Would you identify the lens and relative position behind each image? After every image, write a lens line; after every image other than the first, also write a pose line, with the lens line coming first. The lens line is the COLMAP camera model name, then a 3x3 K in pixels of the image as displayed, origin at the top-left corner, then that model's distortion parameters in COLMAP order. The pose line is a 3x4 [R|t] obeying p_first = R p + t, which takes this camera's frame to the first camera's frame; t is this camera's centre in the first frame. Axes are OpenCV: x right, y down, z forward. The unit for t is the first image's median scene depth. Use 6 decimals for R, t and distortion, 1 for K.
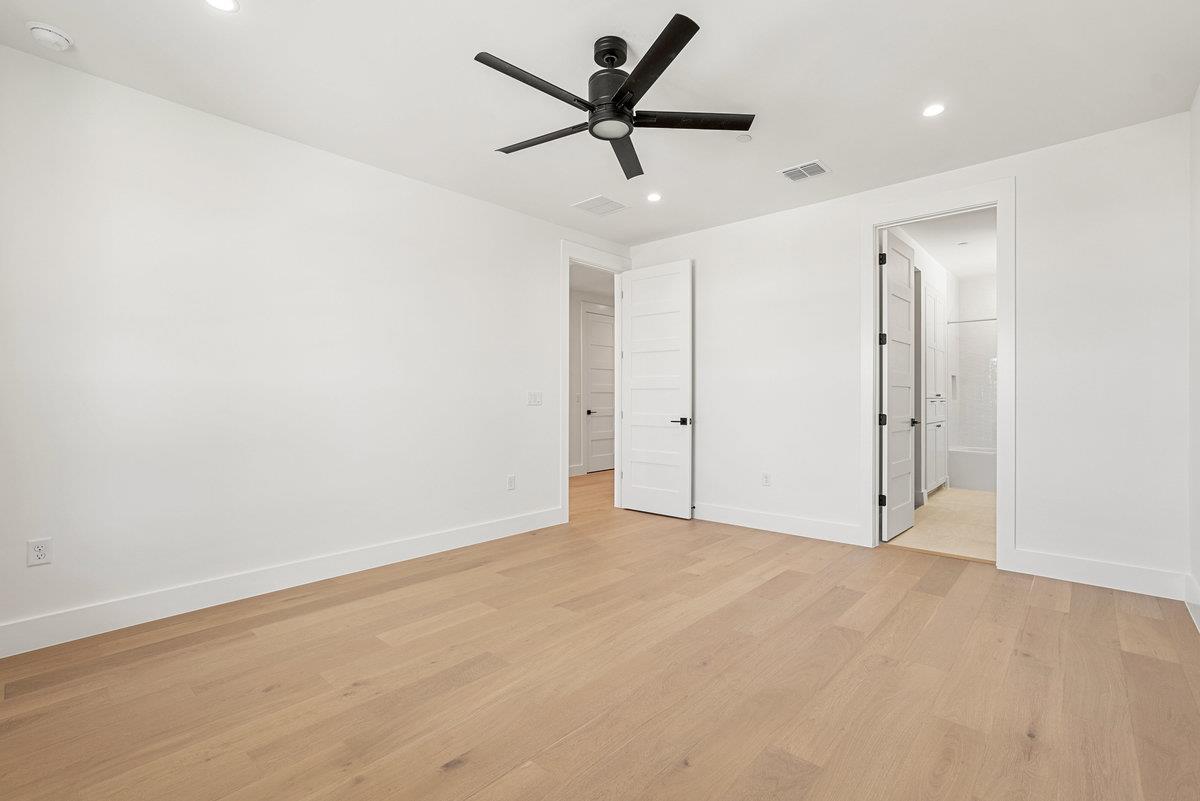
lens RADIAL K [[545.6, 0, 600.3], [0, 545.6, 400.2], [0, 0, 1]] dist [0.012611, 0.001401]
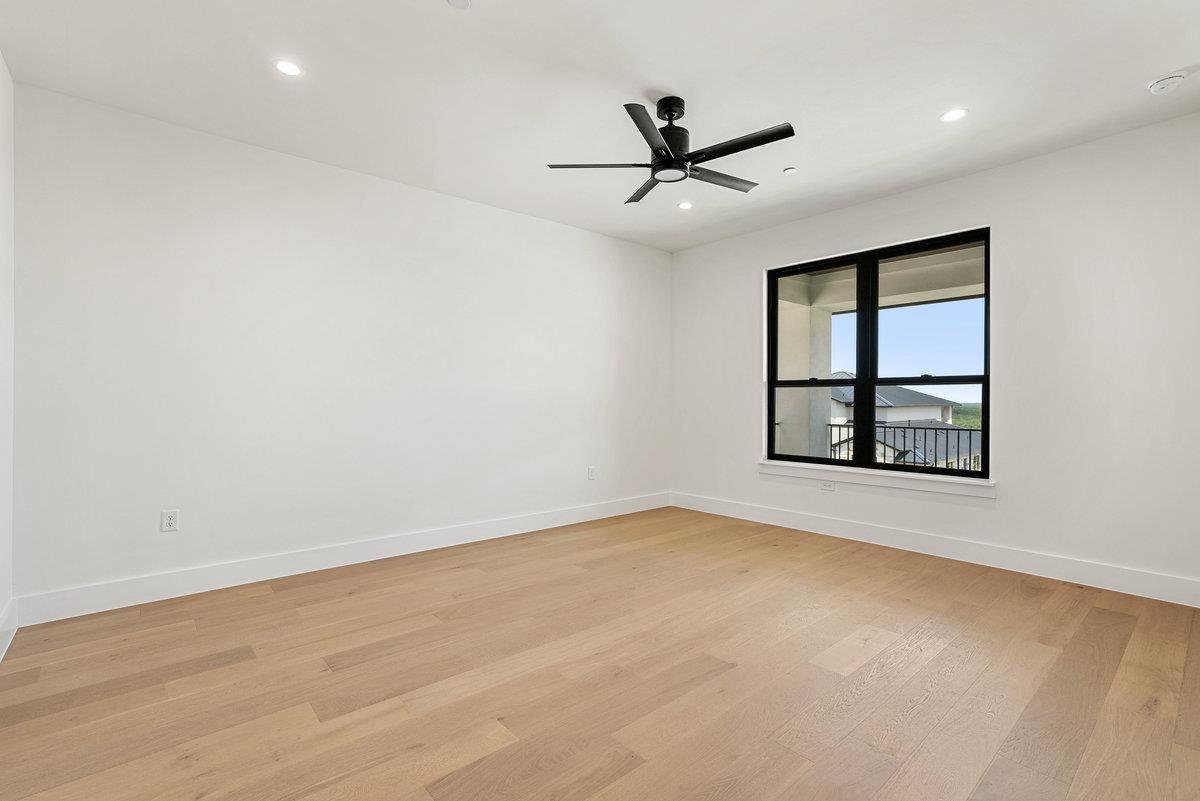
lens RADIAL K [[545.6, 0, 599.6], [0, 545.6, 402.0], [0, 0, 1]] dist [0.012611, 0.001401]
pose [[-0.992300, 0.002754, 0.123827, 0.013350], [0.003181, 0.999990, 0.003255, -0.000645], [-0.123817, 0.003623, -0.992299, 1.871716]]
